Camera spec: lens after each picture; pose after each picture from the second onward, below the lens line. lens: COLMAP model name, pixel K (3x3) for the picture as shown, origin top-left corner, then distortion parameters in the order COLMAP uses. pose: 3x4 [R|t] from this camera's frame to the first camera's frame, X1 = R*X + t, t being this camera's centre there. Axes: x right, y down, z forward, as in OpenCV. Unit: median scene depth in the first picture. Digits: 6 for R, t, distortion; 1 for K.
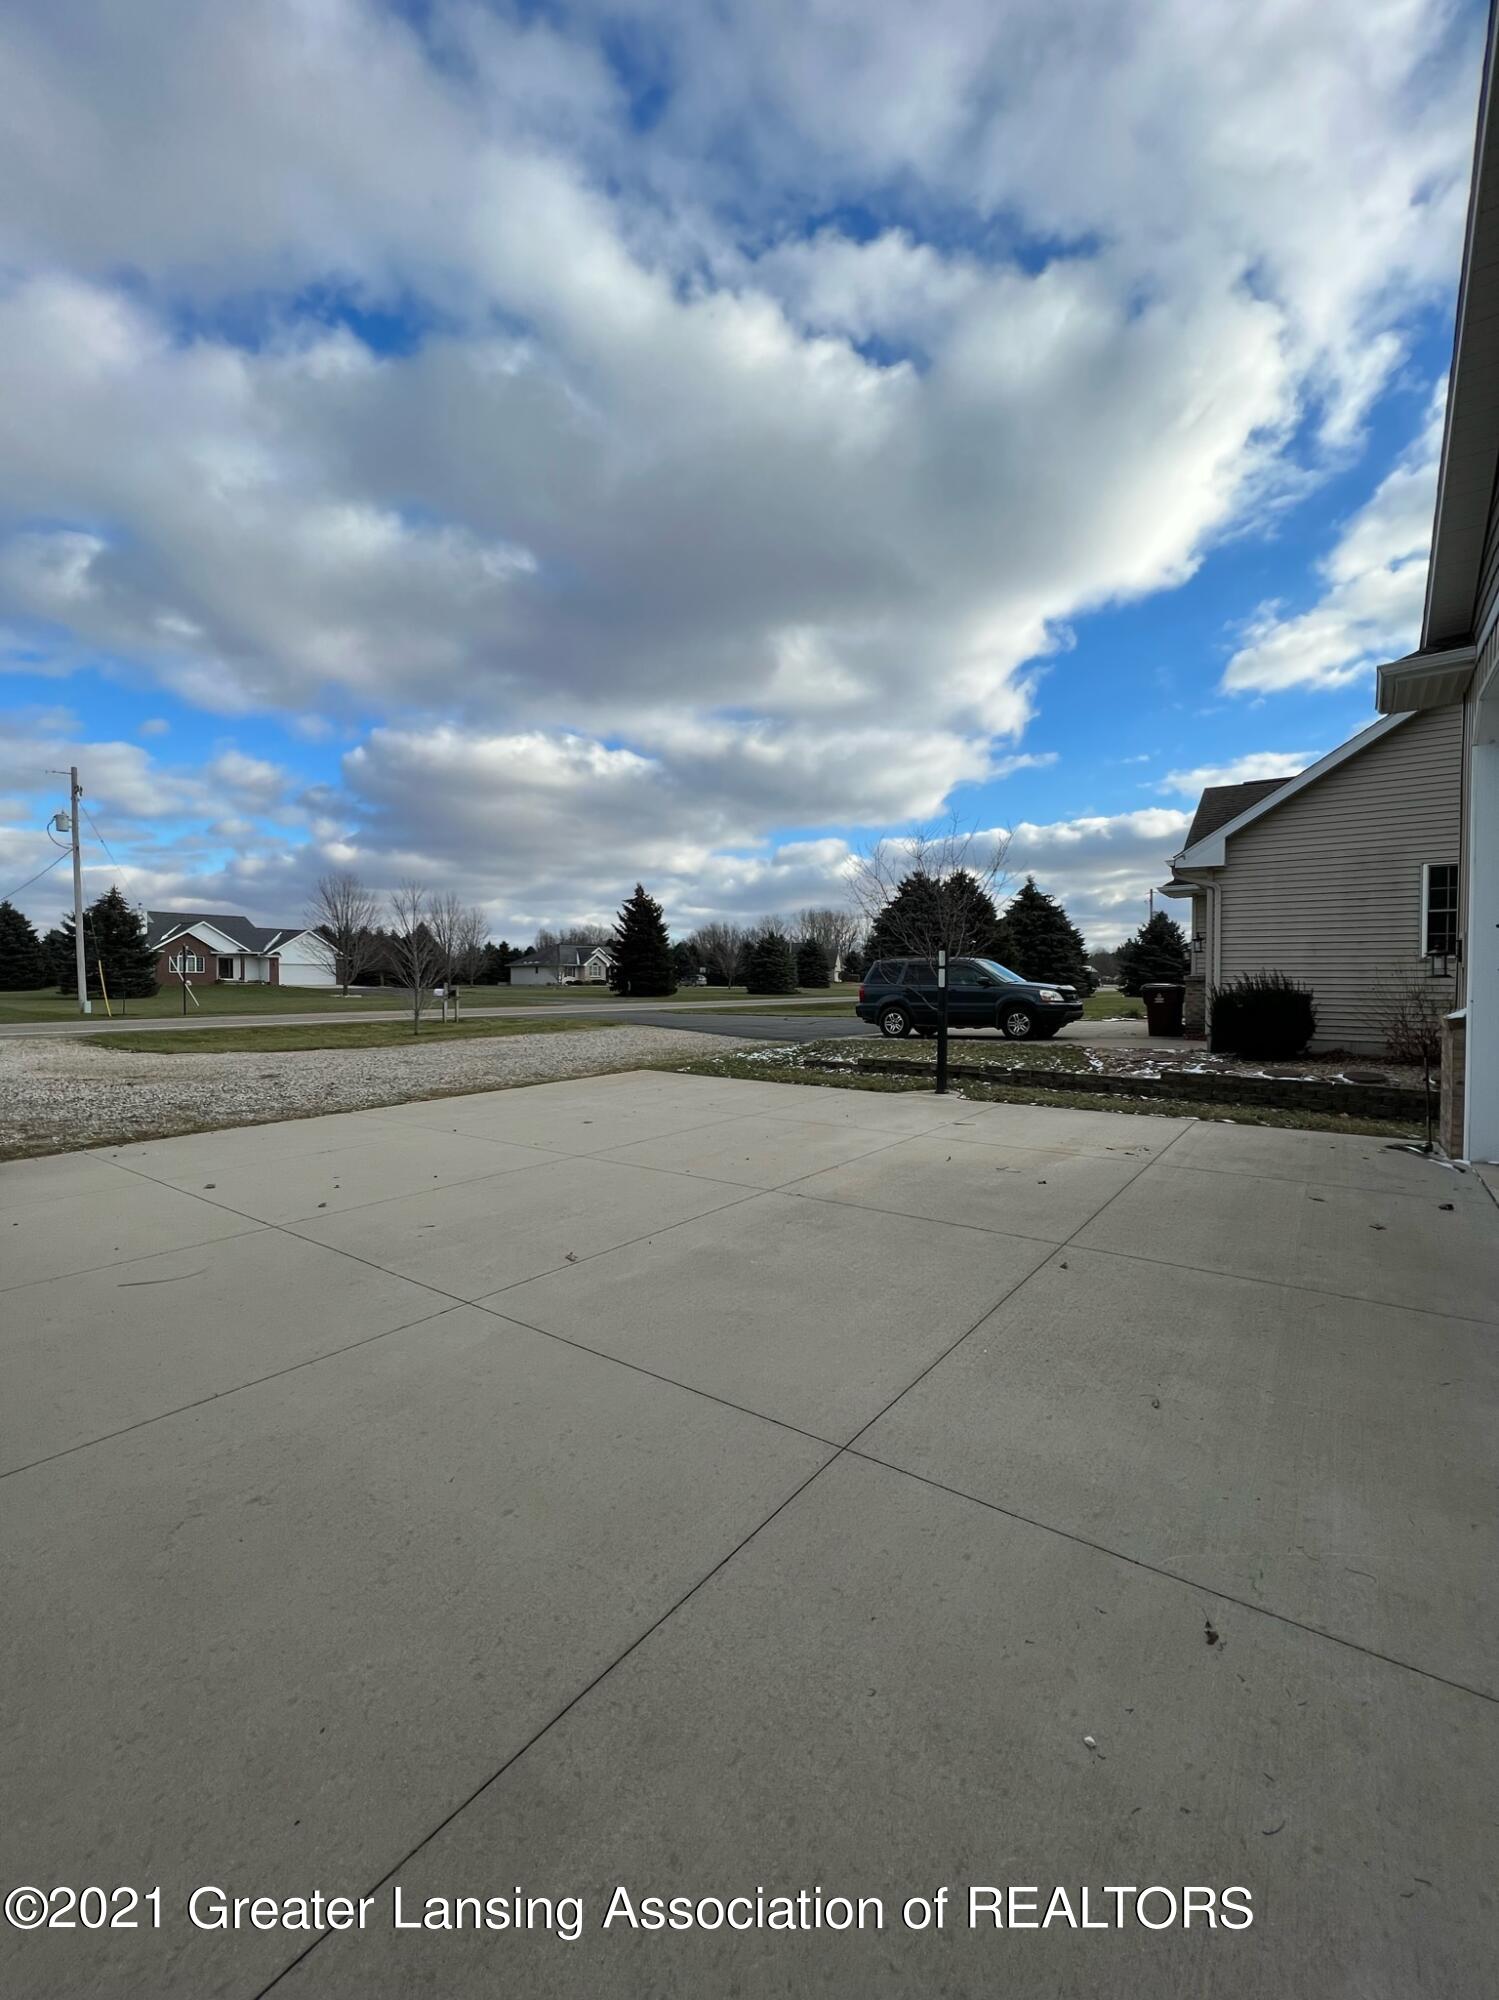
lens RADIAL K [[798.1, 0, 749.5], [0, 798.1, 1000.0], [0, 0, 1]] dist [-0.002417, 0.000036]
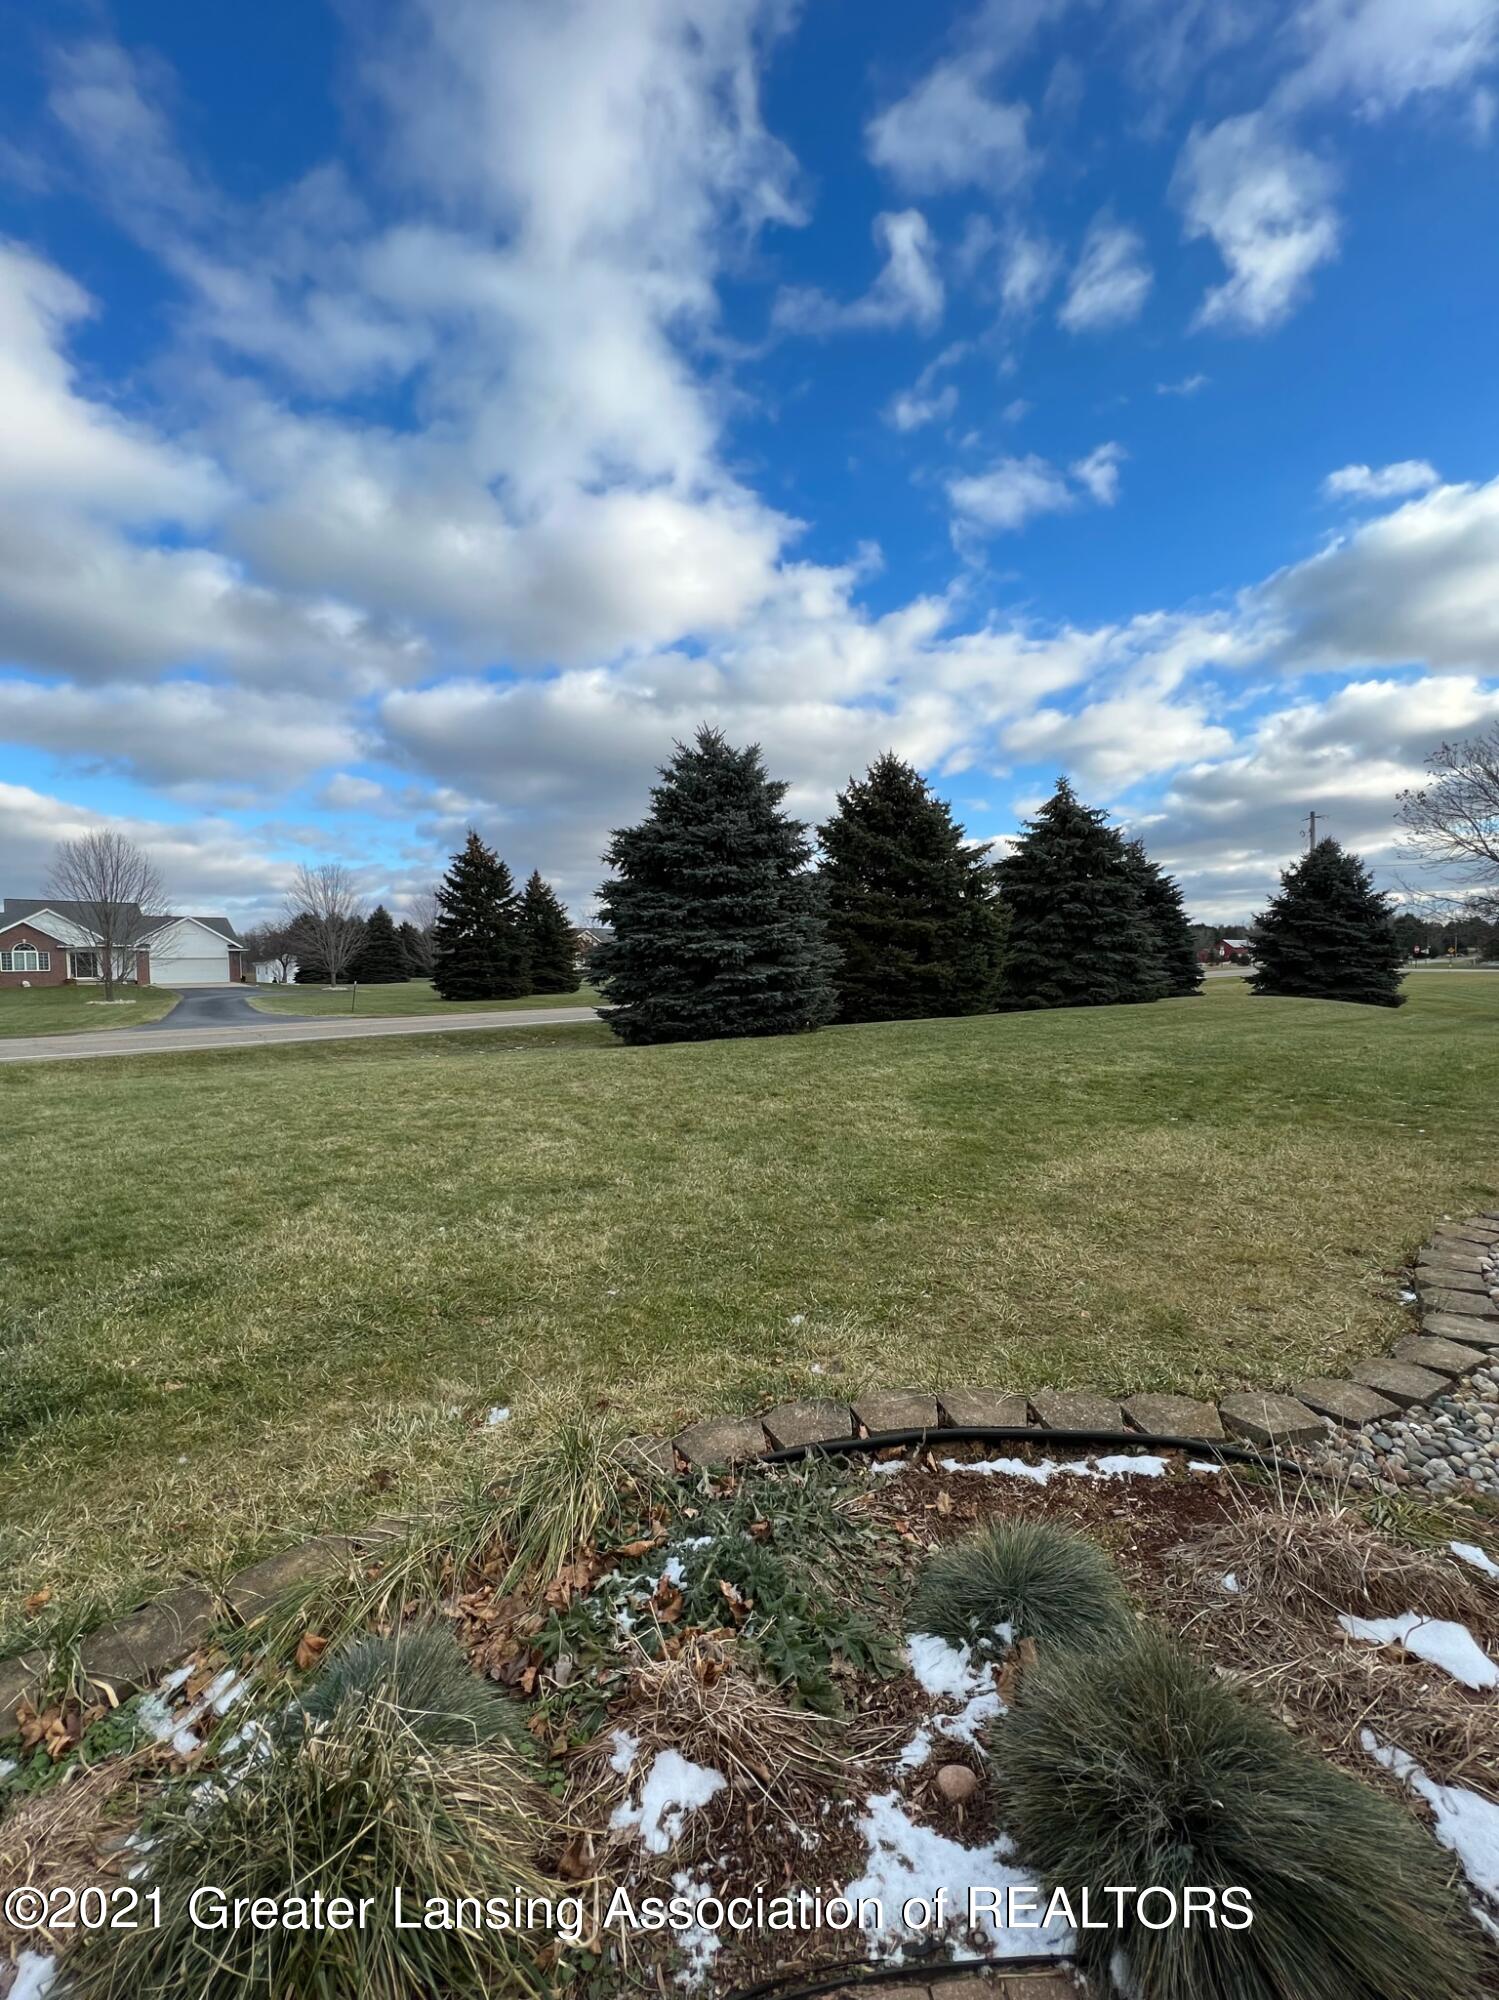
lens RADIAL K [[818.0, 0, 749.5], [0, 818.0, 1000.0], [0, 0, 1]] dist [0.014190, 0.000043]
pose [[0.990138, -0.010836, -0.139679, 0.551959], [0.013441, 0.999753, 0.017722, -0.039660], [0.139452, -0.019425, 0.990038, 1.046532]]
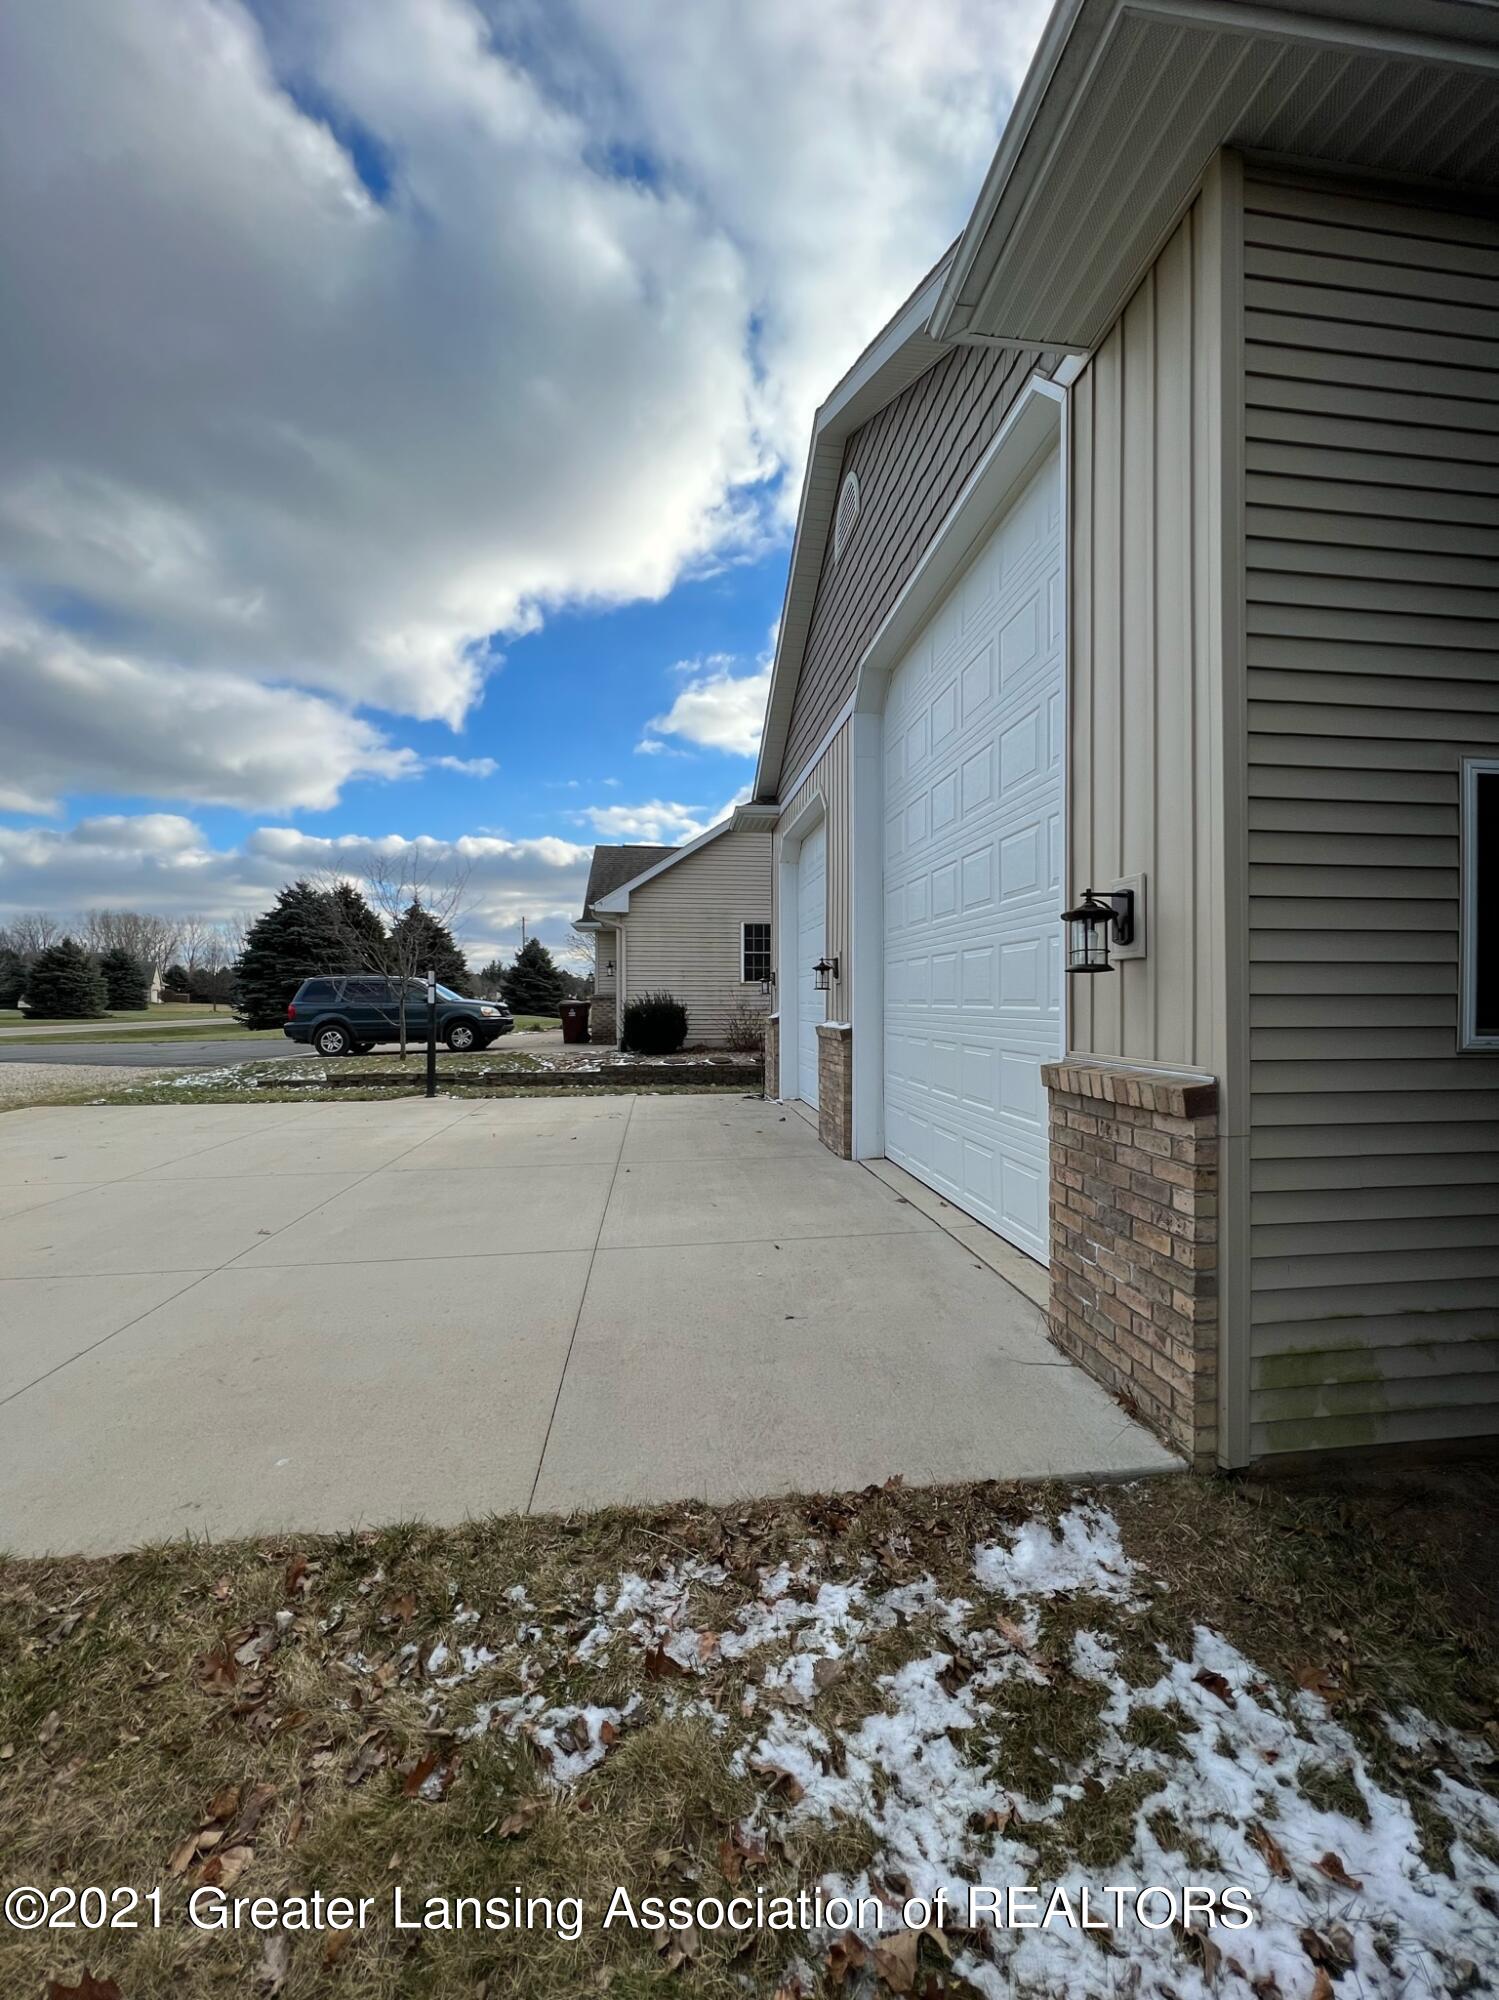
lens RADIAL K [[818.0, 0, 749.5], [0, 818.0, 1000.0], [0, 0, 1]] dist [0.014190, 0.000043]
pose [[0.726003, -0.001688, 0.687689, -0.149020], [0.019374, 0.999650, -0.017999, 0.005984], [-0.687418, 0.026391, 0.725782, -0.099971]]
